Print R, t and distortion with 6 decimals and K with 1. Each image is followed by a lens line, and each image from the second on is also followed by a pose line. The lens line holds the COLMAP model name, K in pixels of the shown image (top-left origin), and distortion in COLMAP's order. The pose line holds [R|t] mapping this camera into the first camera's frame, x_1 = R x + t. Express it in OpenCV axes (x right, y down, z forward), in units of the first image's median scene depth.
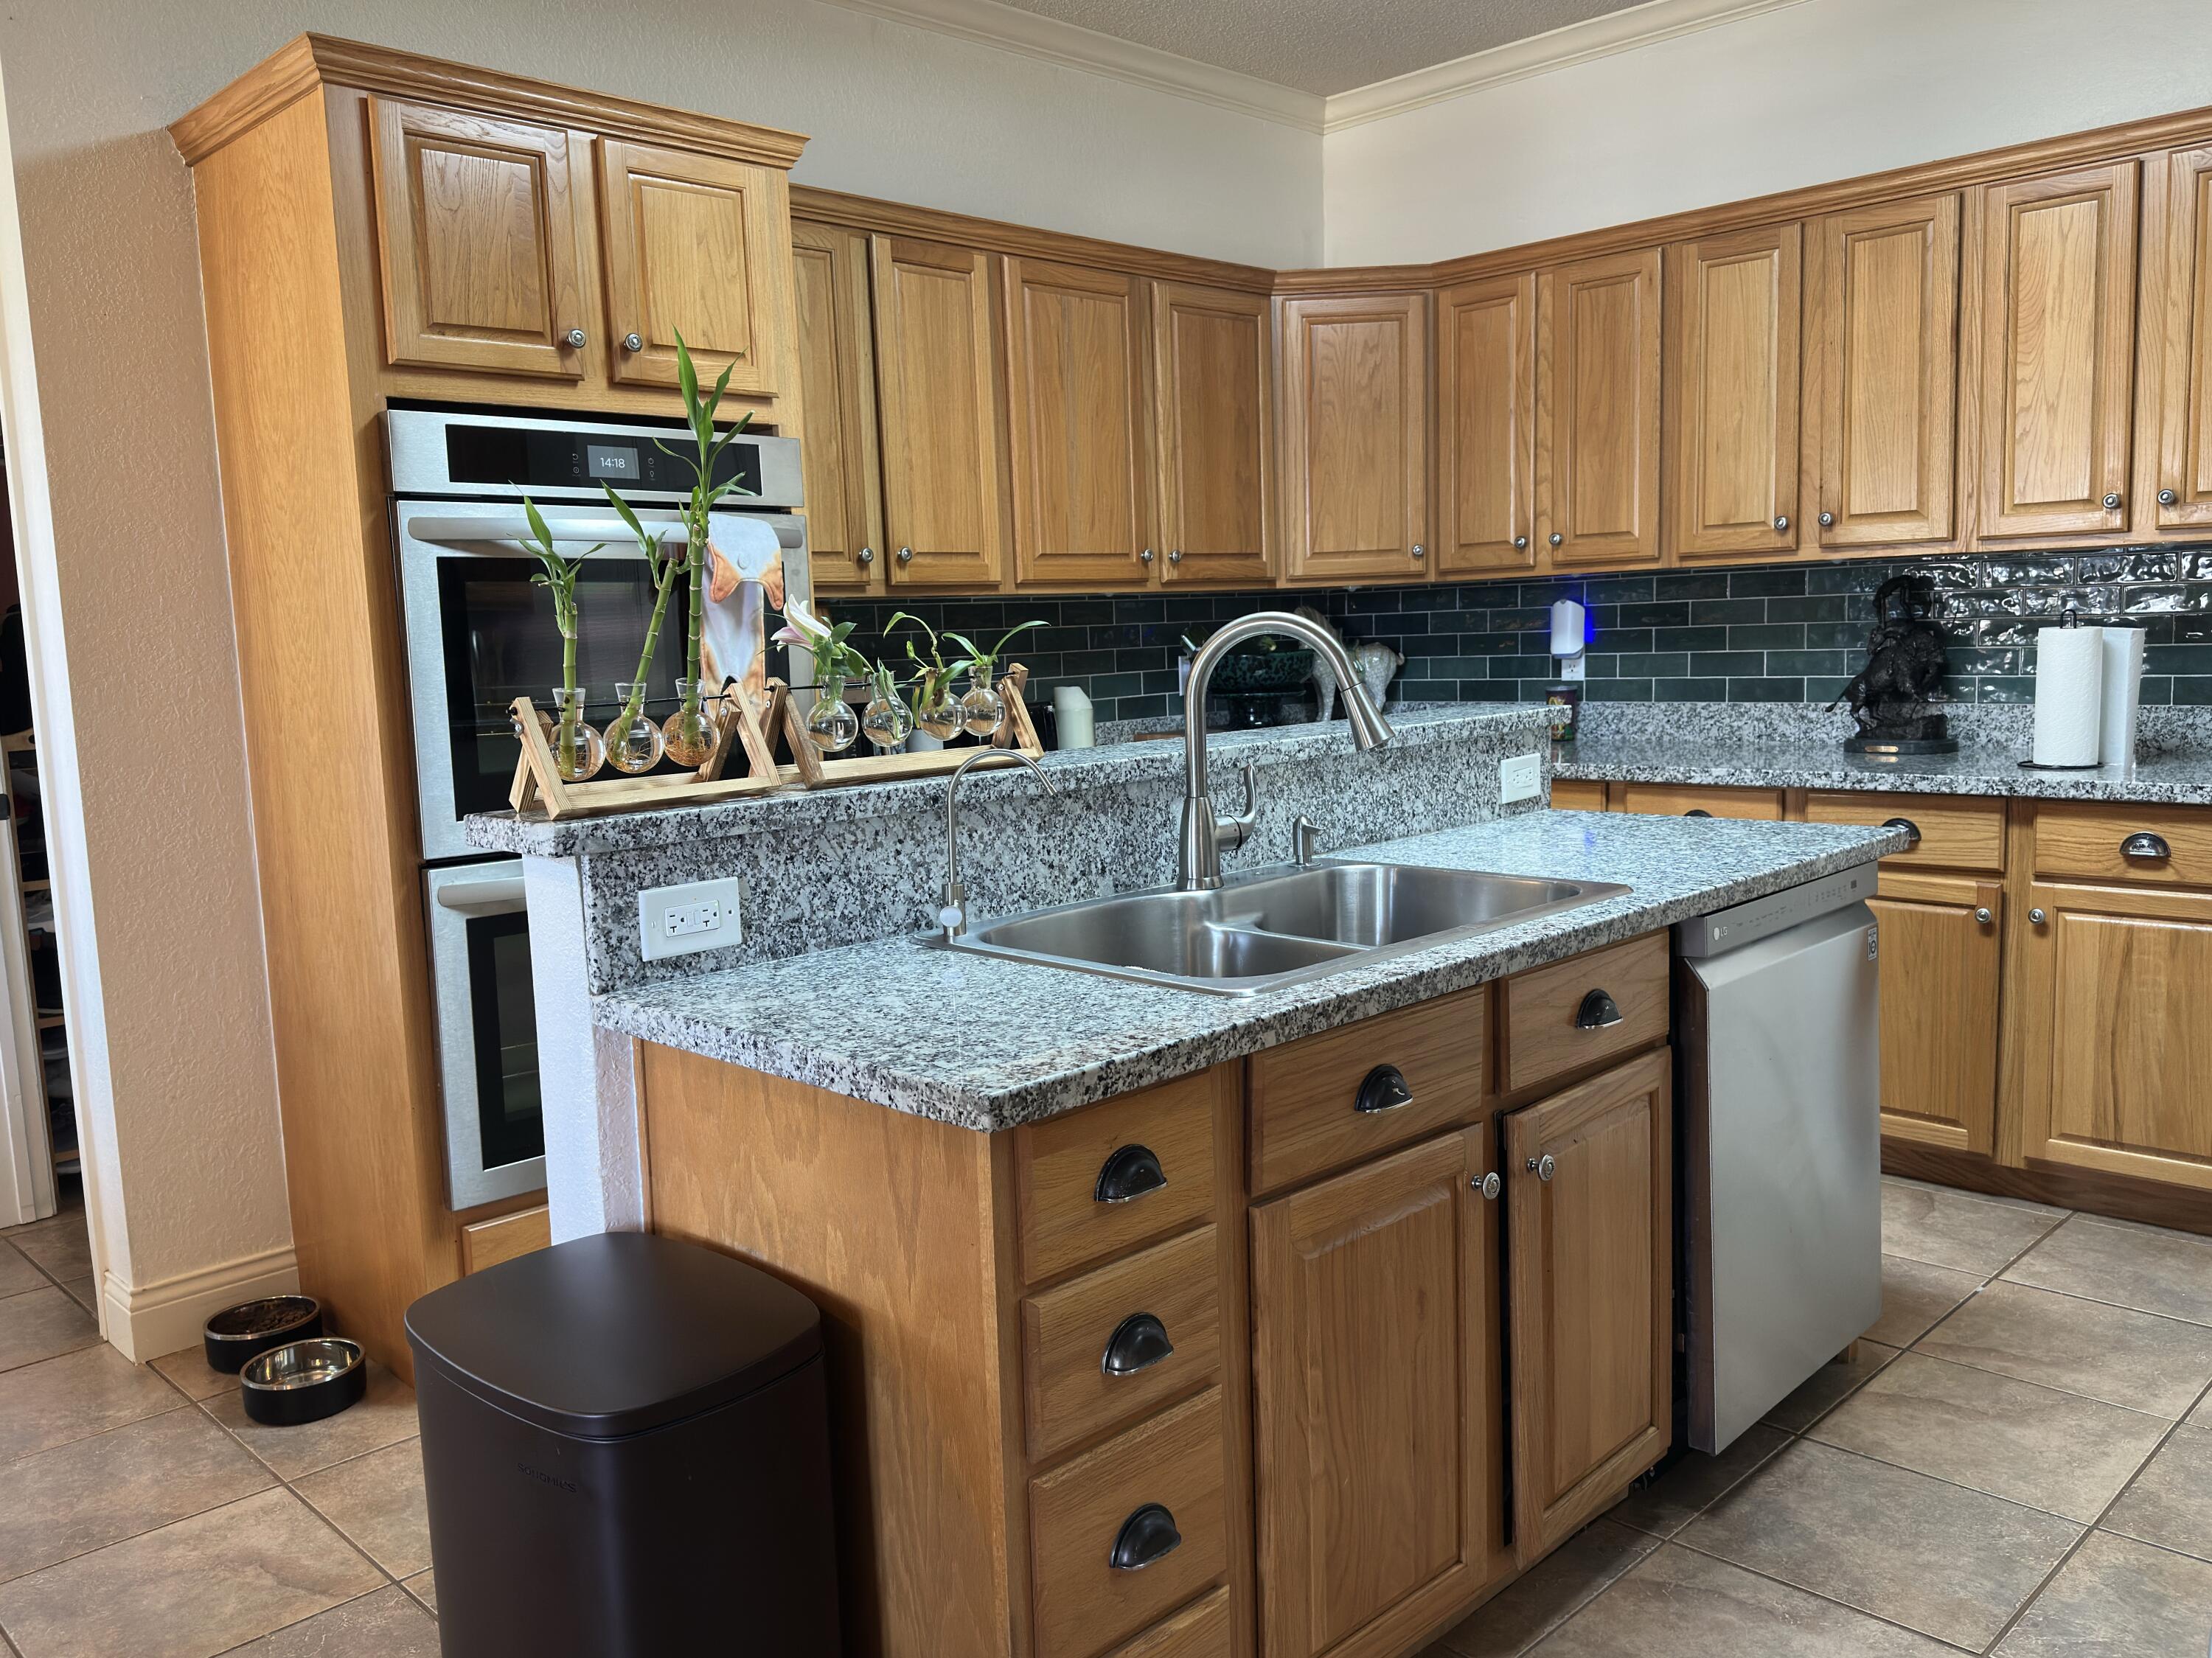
lens RADIAL K [[1734.8, 0, 1112.5], [0, 1734.8, 841.8], [0, 0, 1]] dist [0.151965, -0.252827]
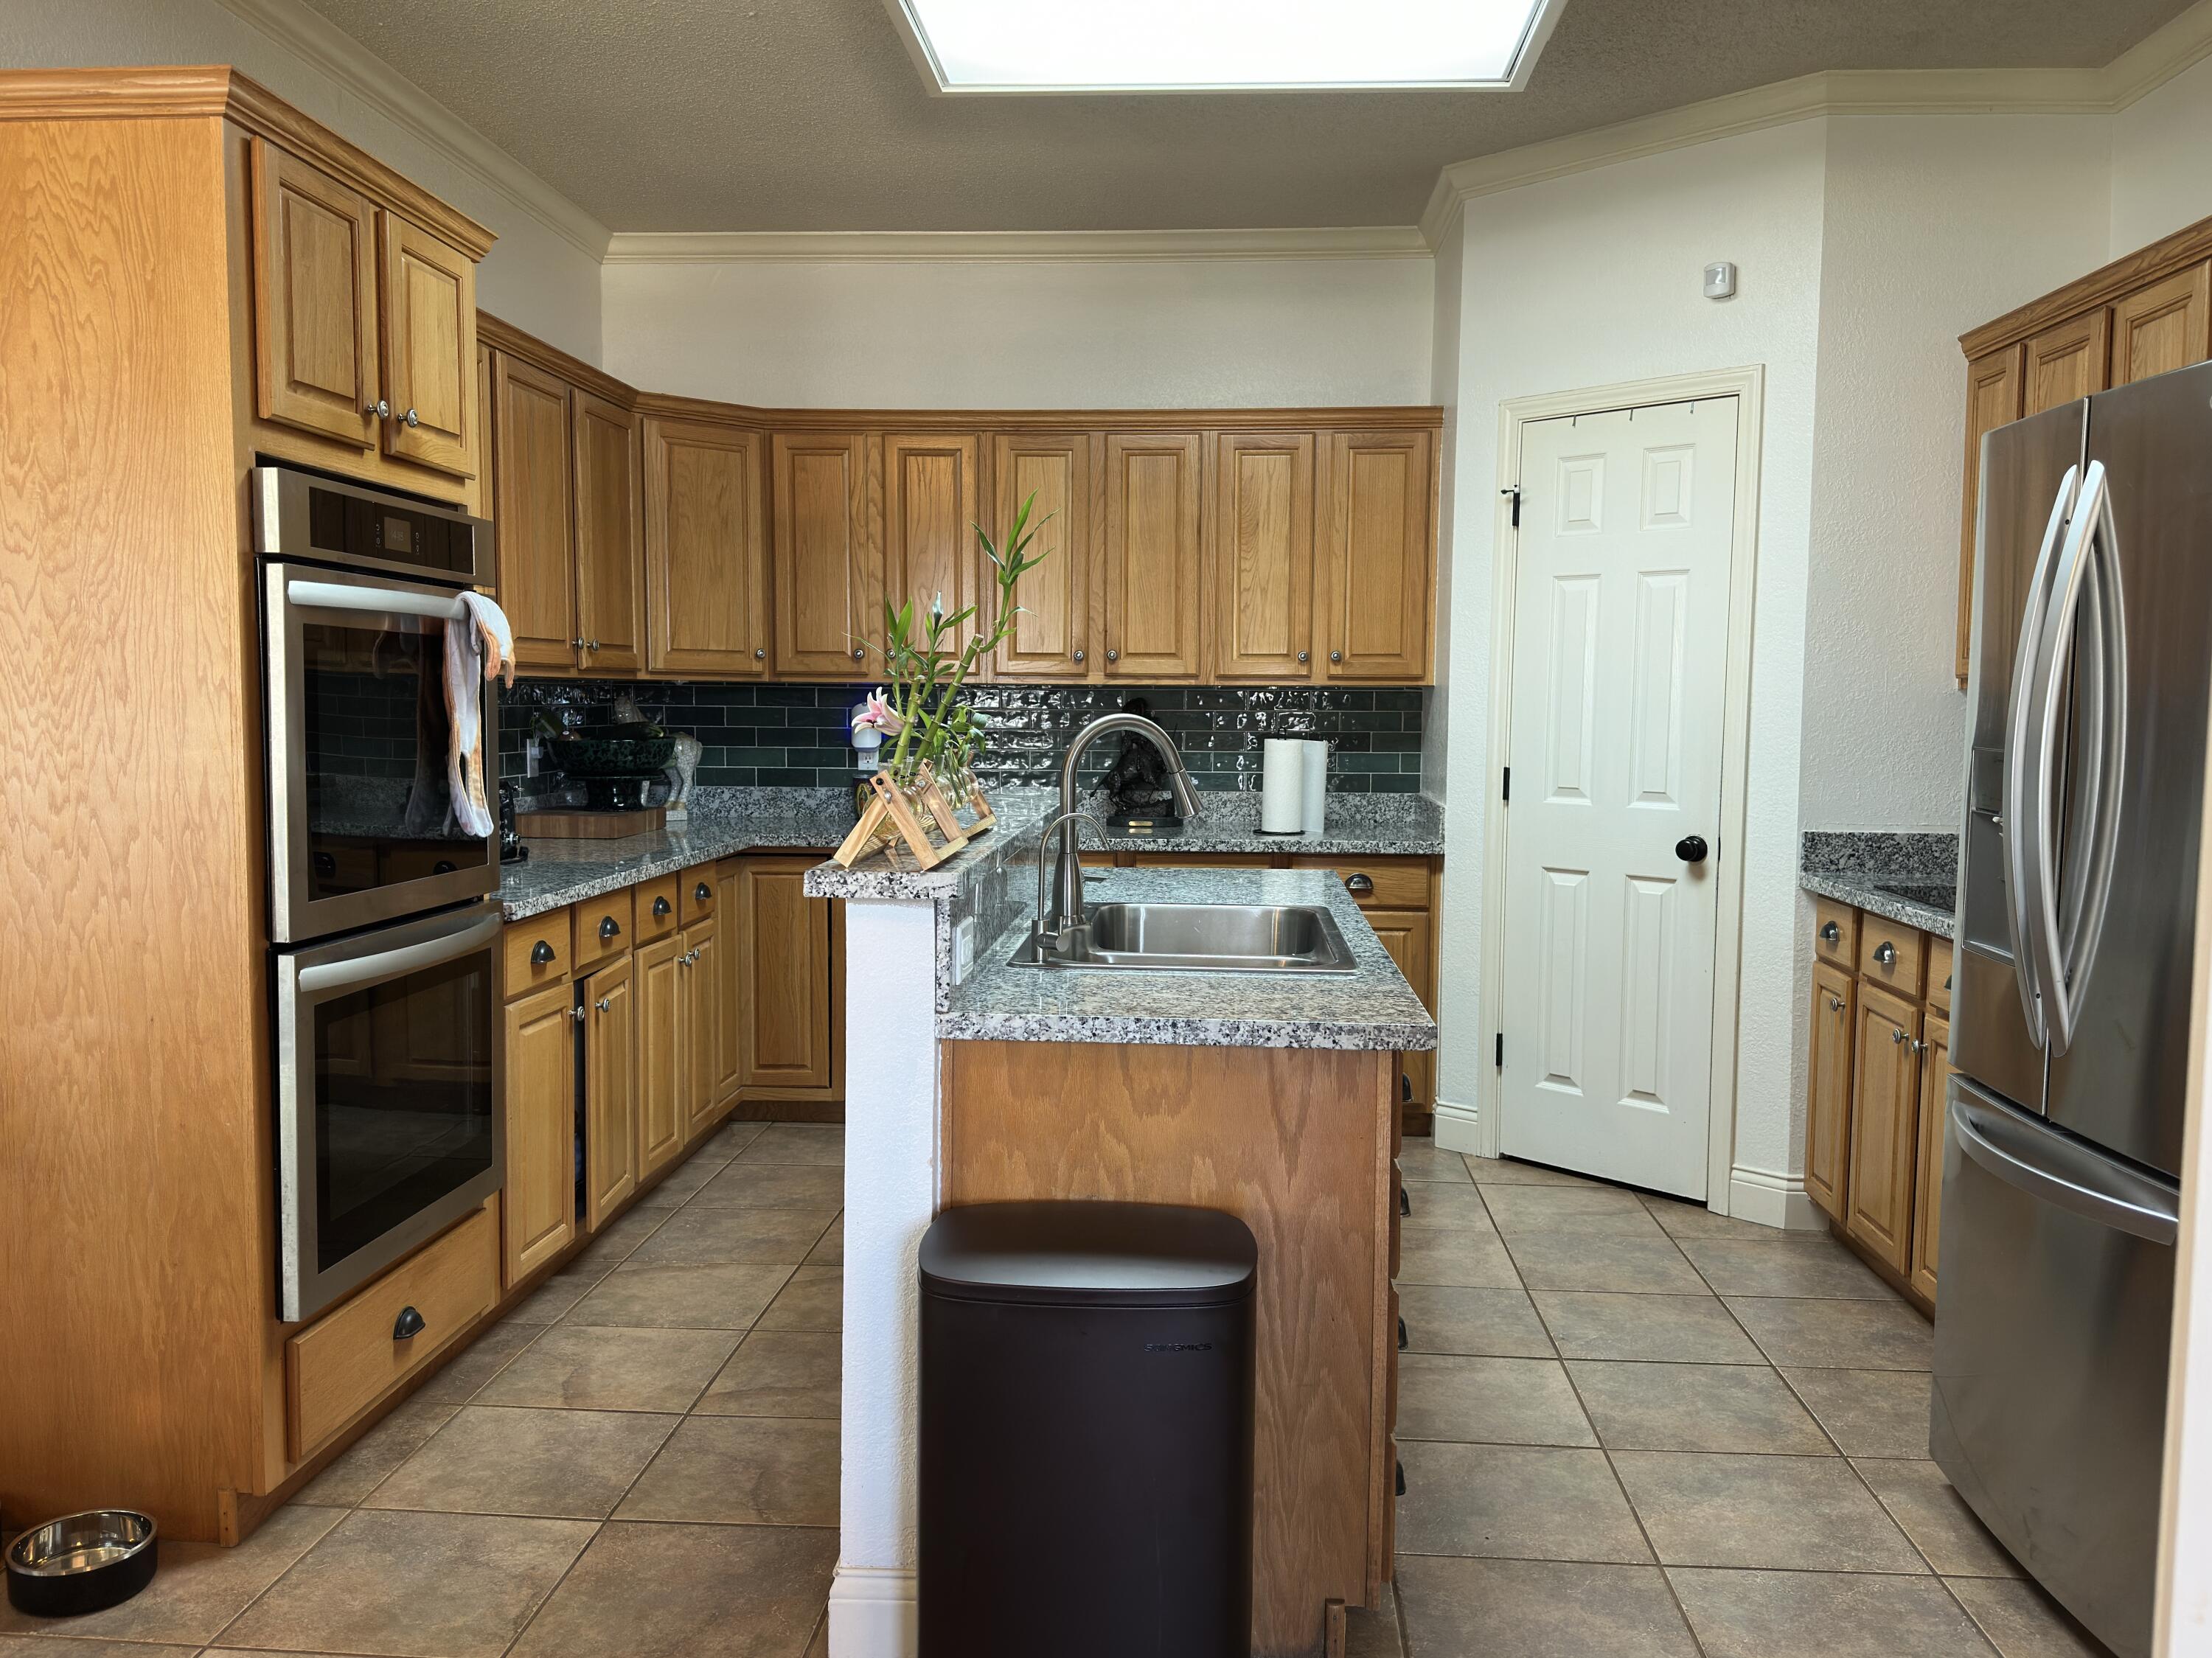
lens RADIAL K [[1746.6, 0, 1117.9], [0, 1746.6, 827.5], [0, 0, 1]] dist [0.162618, -0.285862]
pose [[0.749887, -0.008585, 0.661511, -0.499750], [0.049396, 0.997851, -0.043046, 0.008277], [-0.659720, 0.064955, 0.748699, -0.001200]]
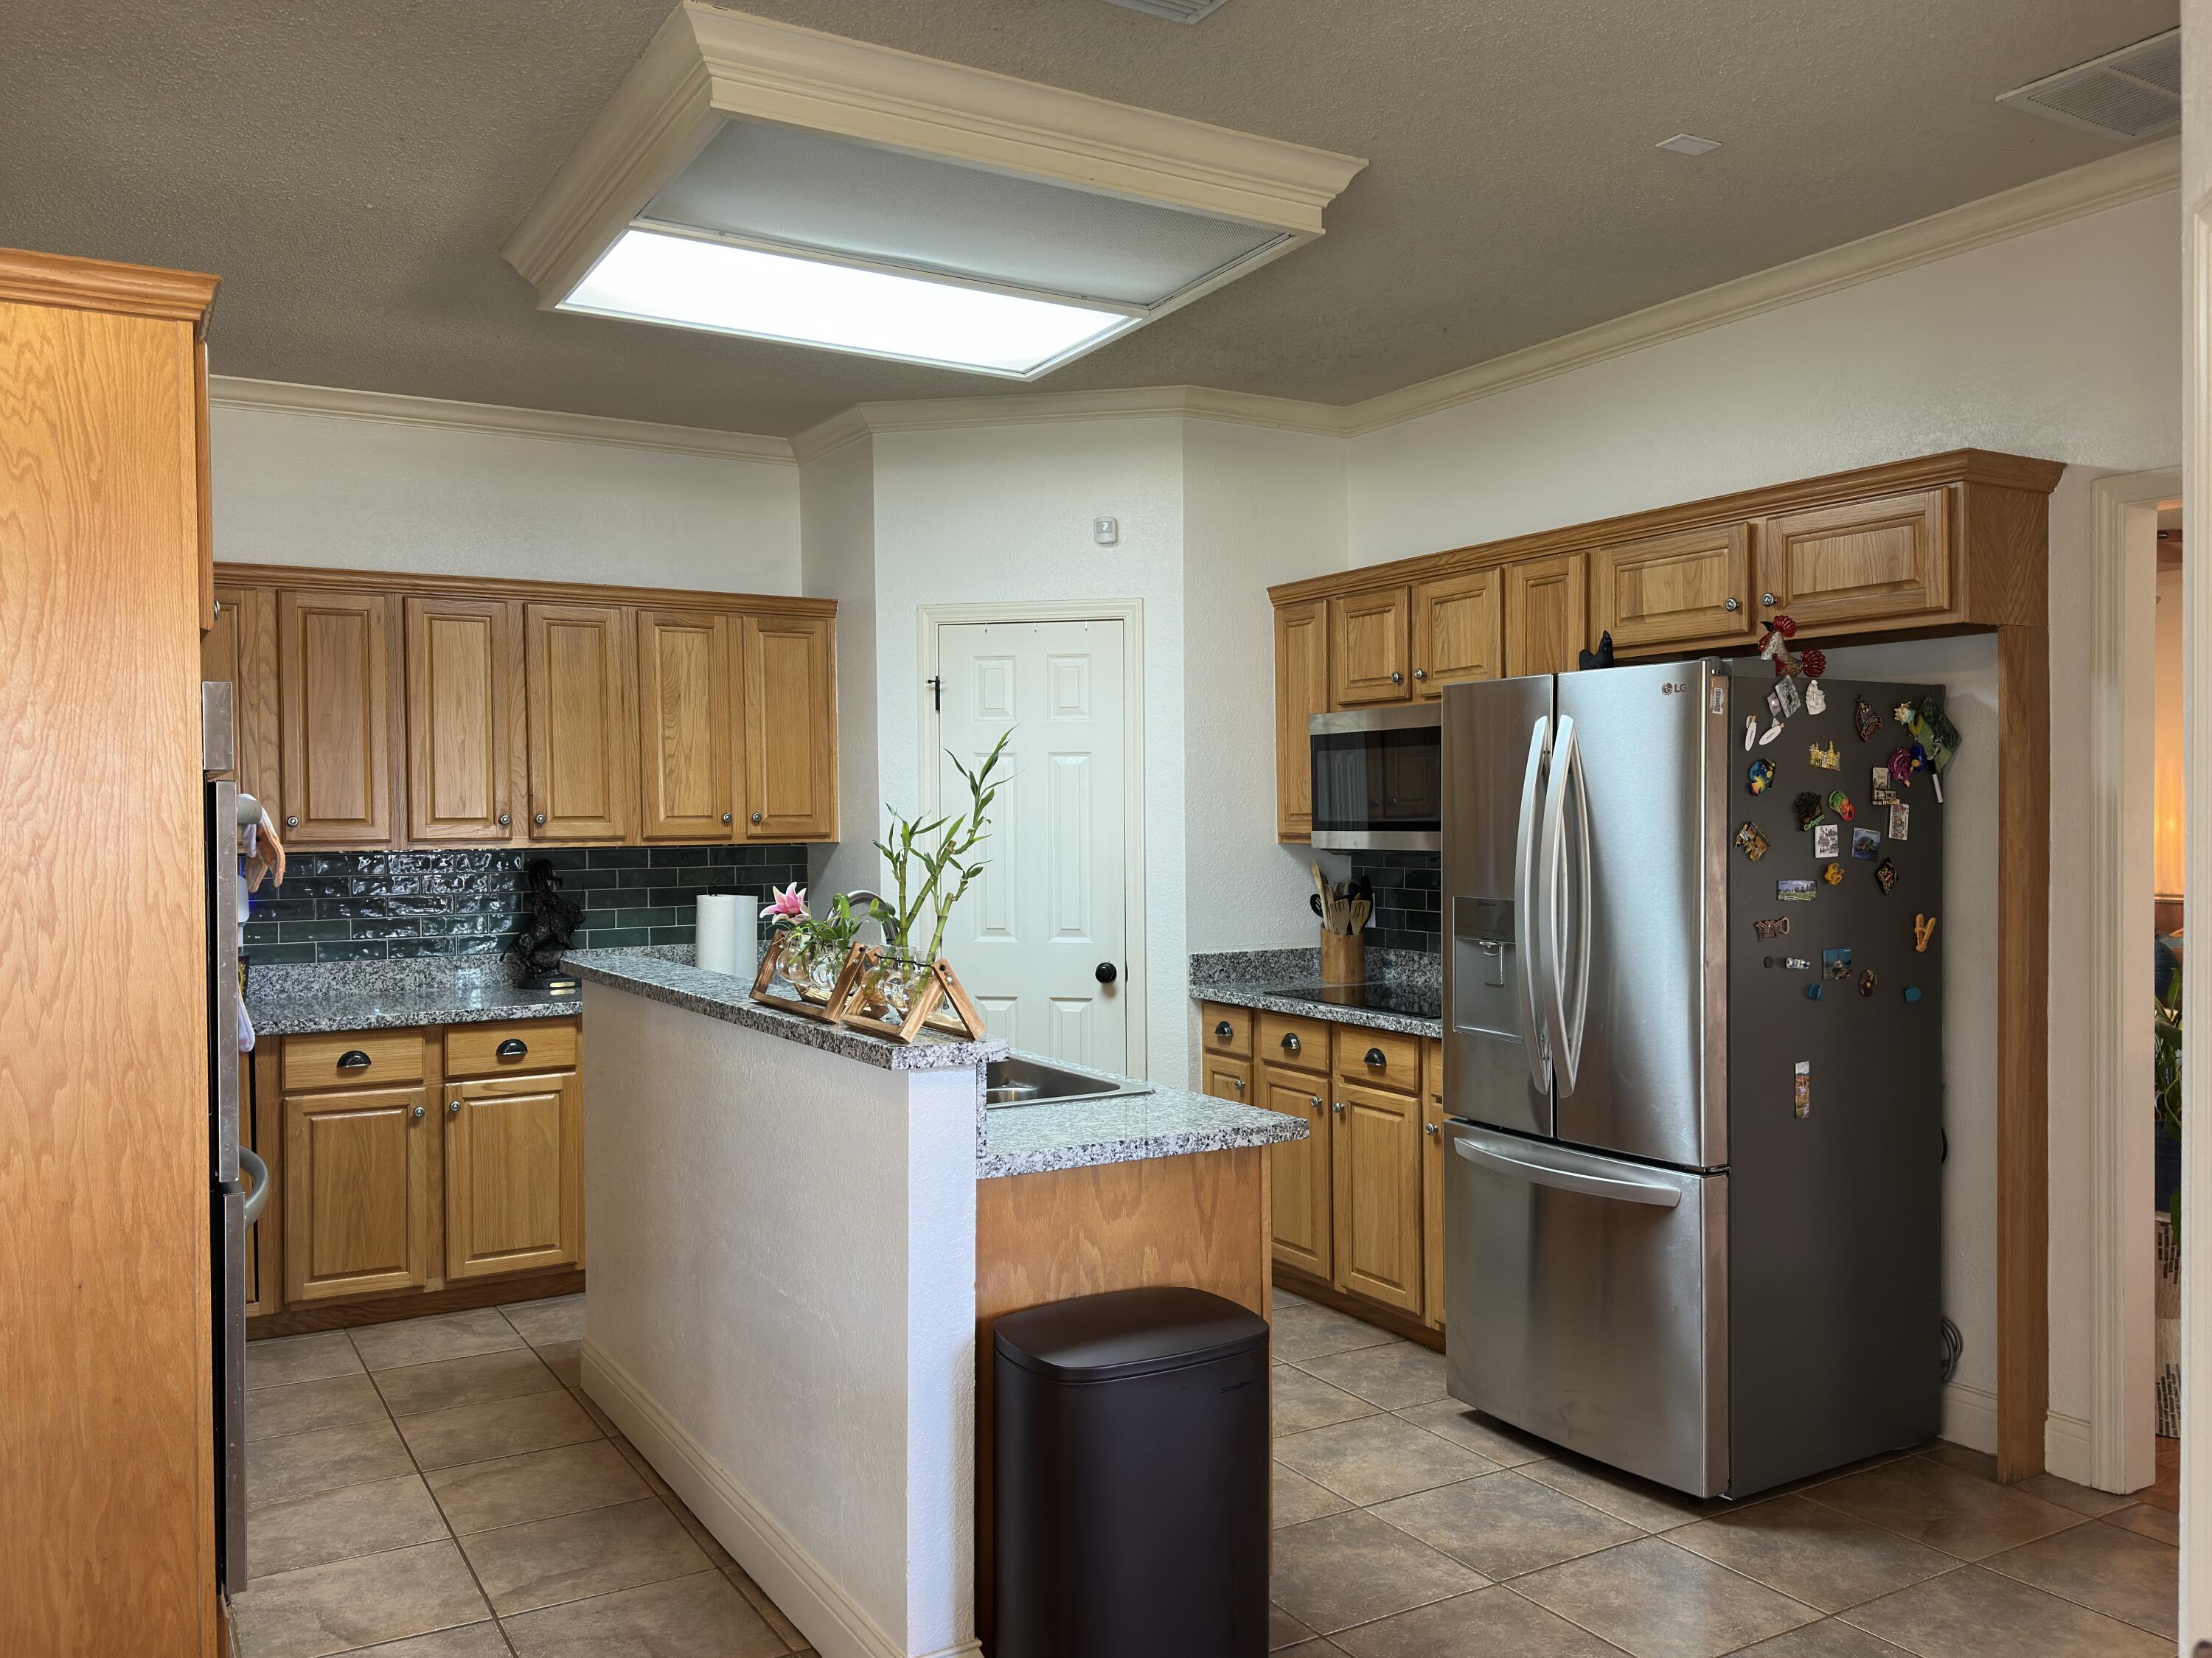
lens RADIAL K [[1746.6, 0, 1117.9], [0, 1746.6, 827.5], [0, 0, 1]] dist [0.162618, -0.285862]
pose [[0.247872, 0.025703, 0.968452, -0.839655], [0.122921, 0.990734, -0.057756, -0.043162], [-0.960963, 0.133359, 0.242416, 0.246398]]
